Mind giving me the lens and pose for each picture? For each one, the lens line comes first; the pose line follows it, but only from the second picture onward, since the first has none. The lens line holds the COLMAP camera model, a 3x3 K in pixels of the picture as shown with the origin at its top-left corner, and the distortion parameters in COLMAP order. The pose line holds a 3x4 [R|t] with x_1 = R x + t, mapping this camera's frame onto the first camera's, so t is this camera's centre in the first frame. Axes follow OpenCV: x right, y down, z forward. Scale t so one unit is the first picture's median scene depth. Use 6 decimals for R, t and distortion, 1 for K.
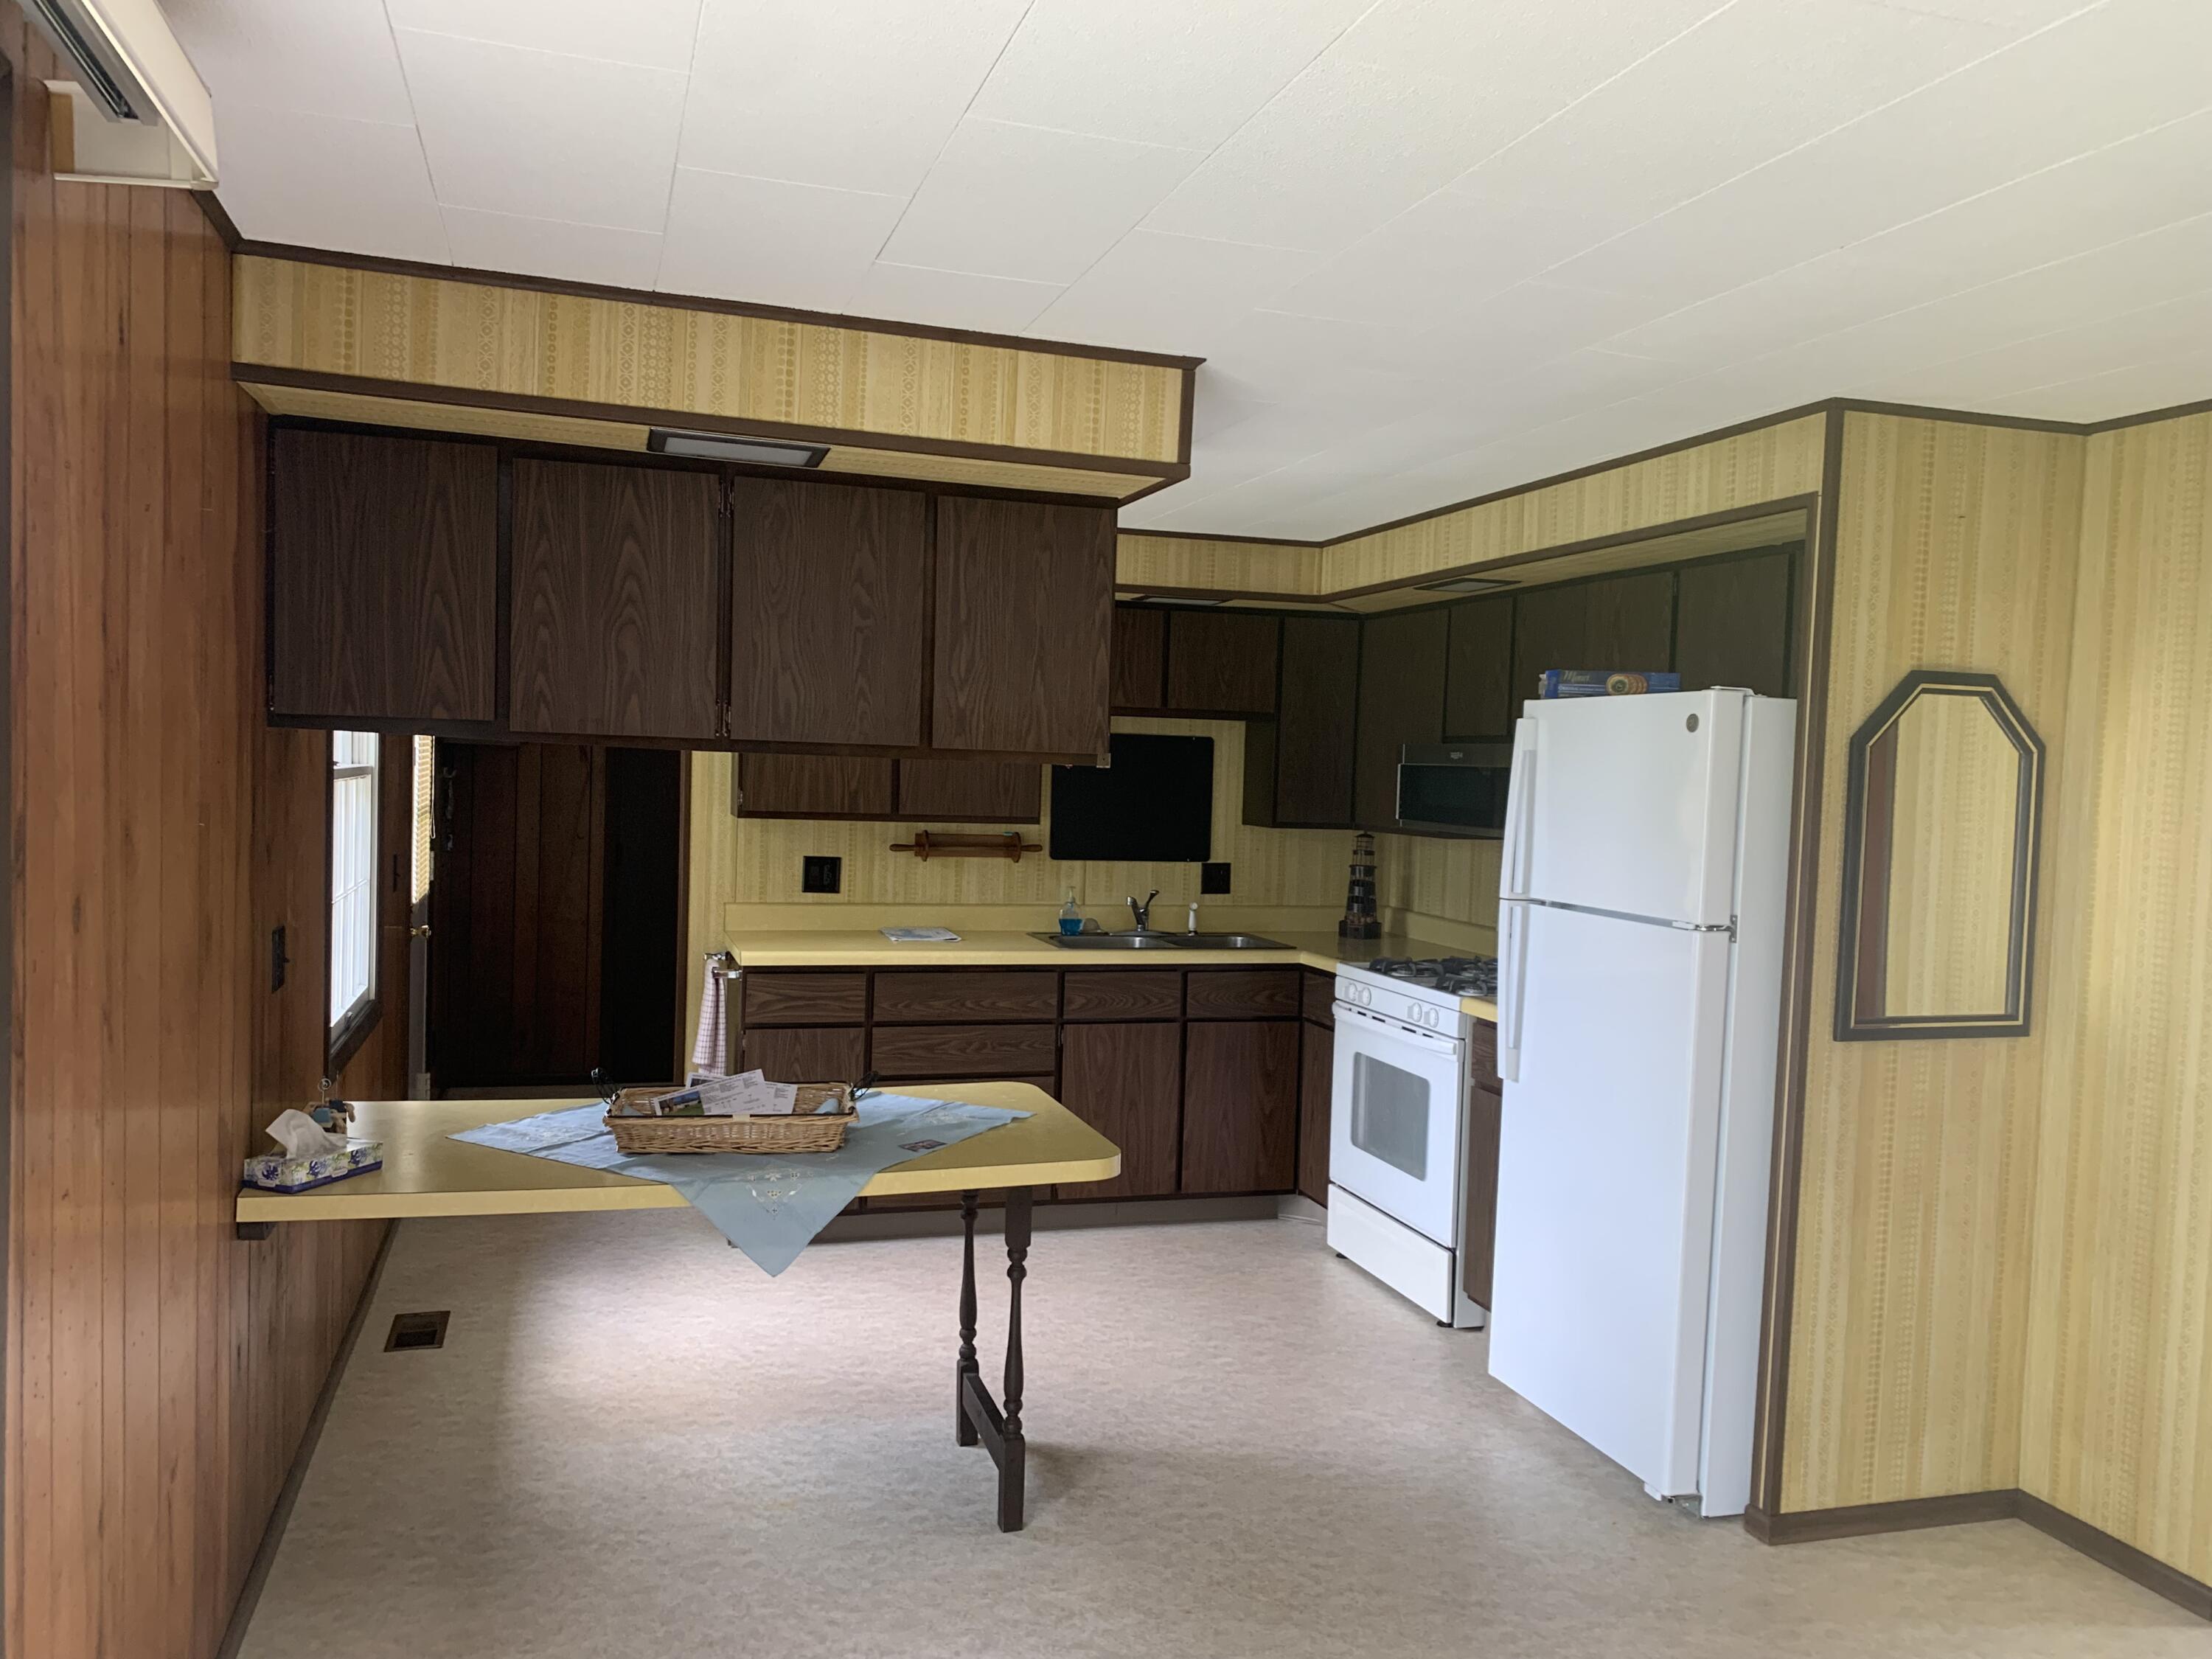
lens RADIAL K [[1680.8, 0, 1111.6], [0, 1680.8, 847.2], [0, 0, 1]] dist [0.043975, -0.054062]
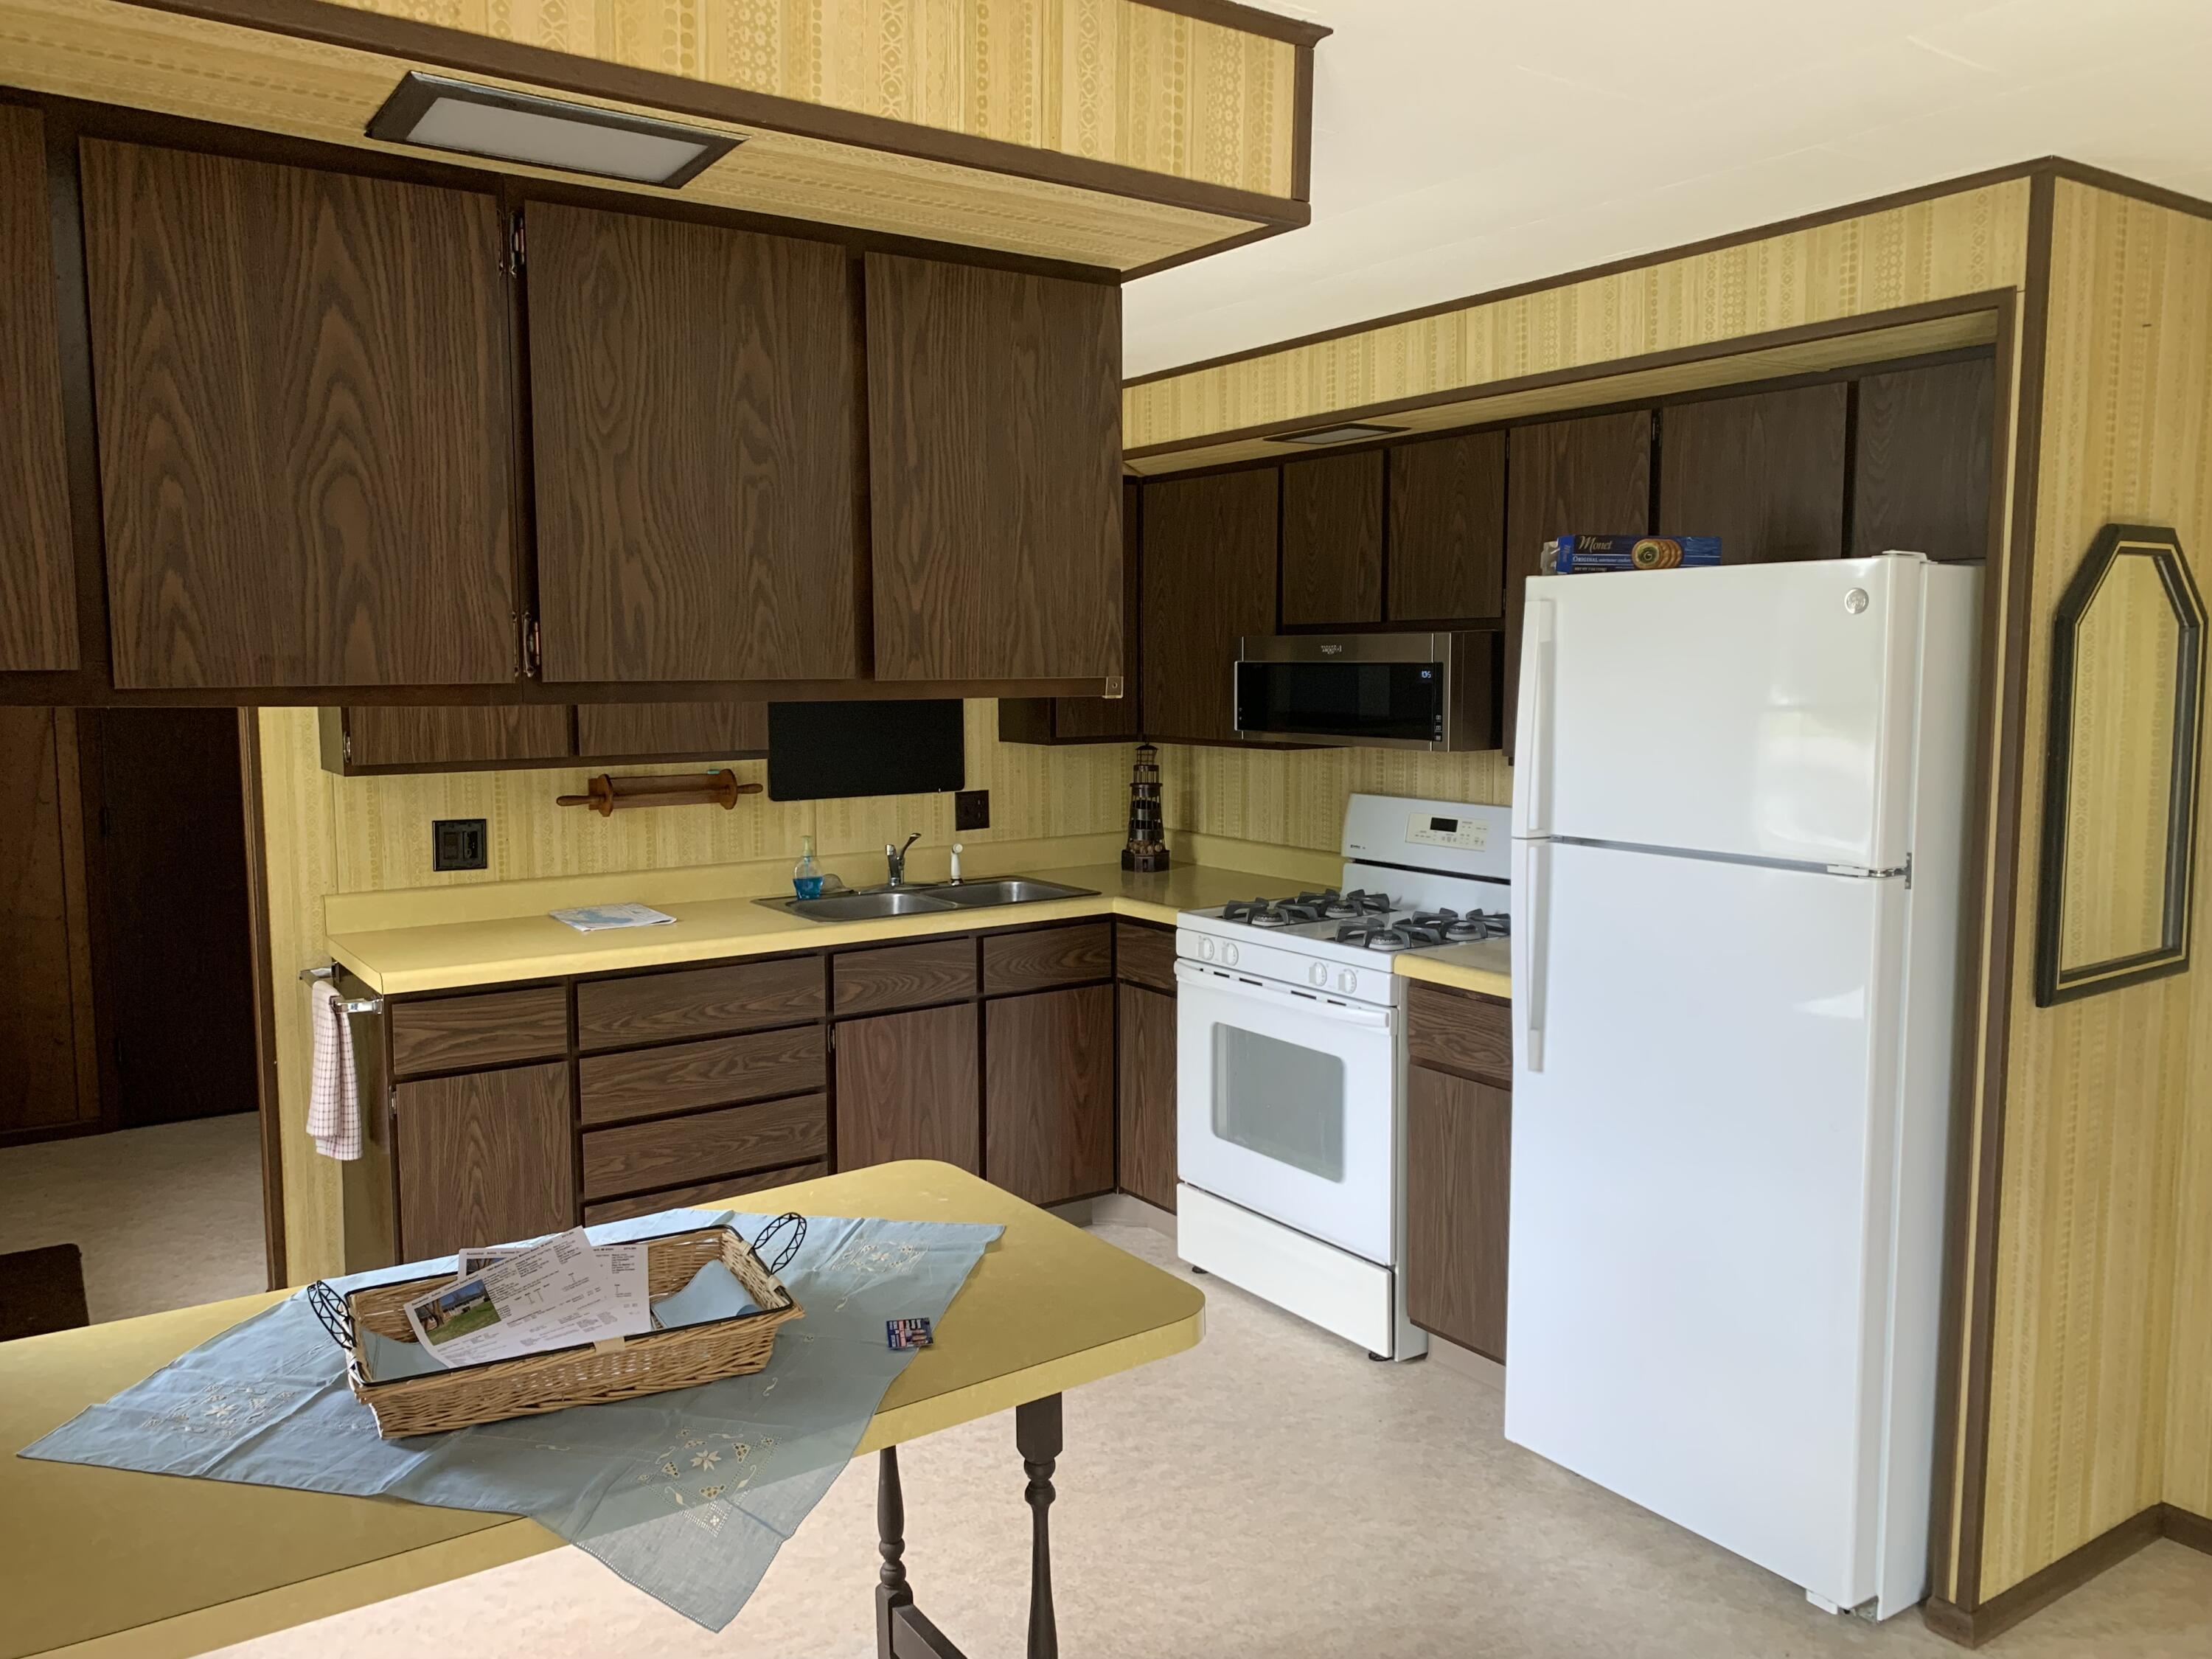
lens RADIAL K [[1680.8, 0, 1104.5], [0, 1680.8, 817.3], [0, 0, 1]] dist [0.043975, -0.054062]
pose [[0.955443, -0.066759, 0.287527, -0.169185], [0.052077, 0.996933, 0.058422, -0.033960], [-0.290545, -0.040845, 0.955989, 0.326662]]
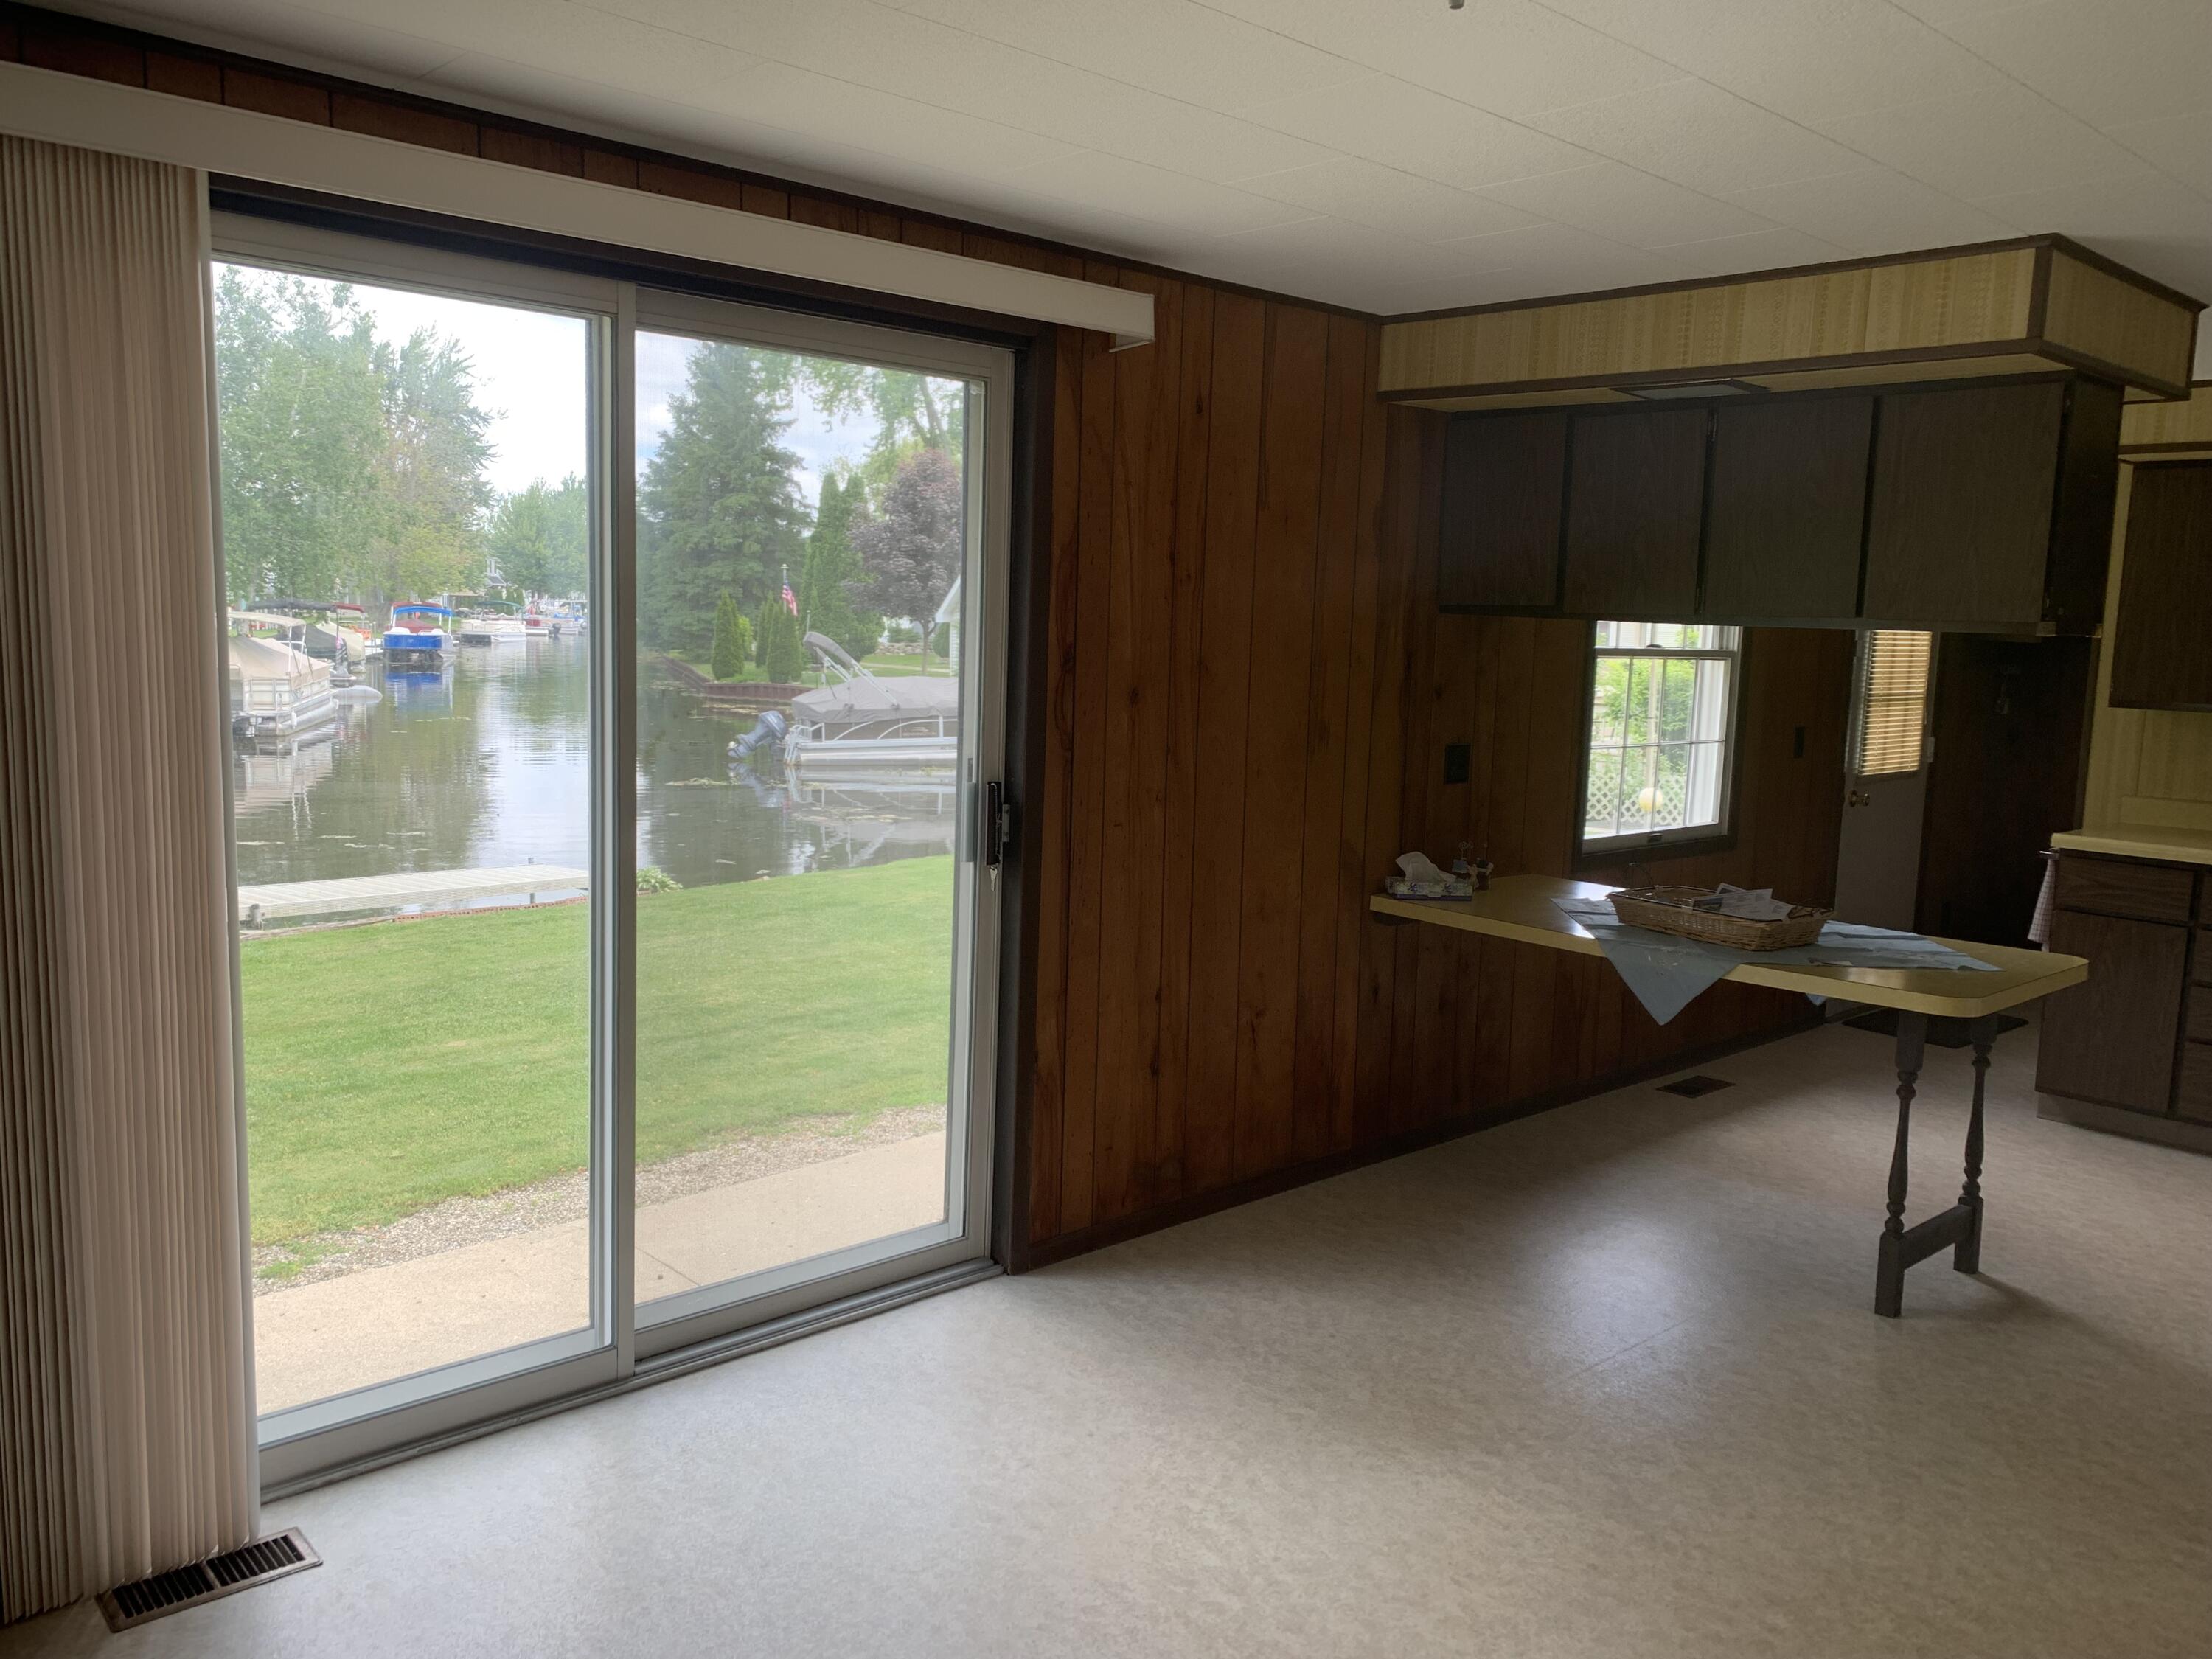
lens RADIAL K [[1680.8, 0, 1086.1], [0, 1680.8, 827.0], [0, 0, 1]] dist [0.043975, -0.054062]
pose [[0.420448, 0.090186, -0.902823, 0.598670], [-0.062518, 0.995562, 0.070335, 0.028101], [0.905160, 0.026871, 0.424221, 0.025259]]
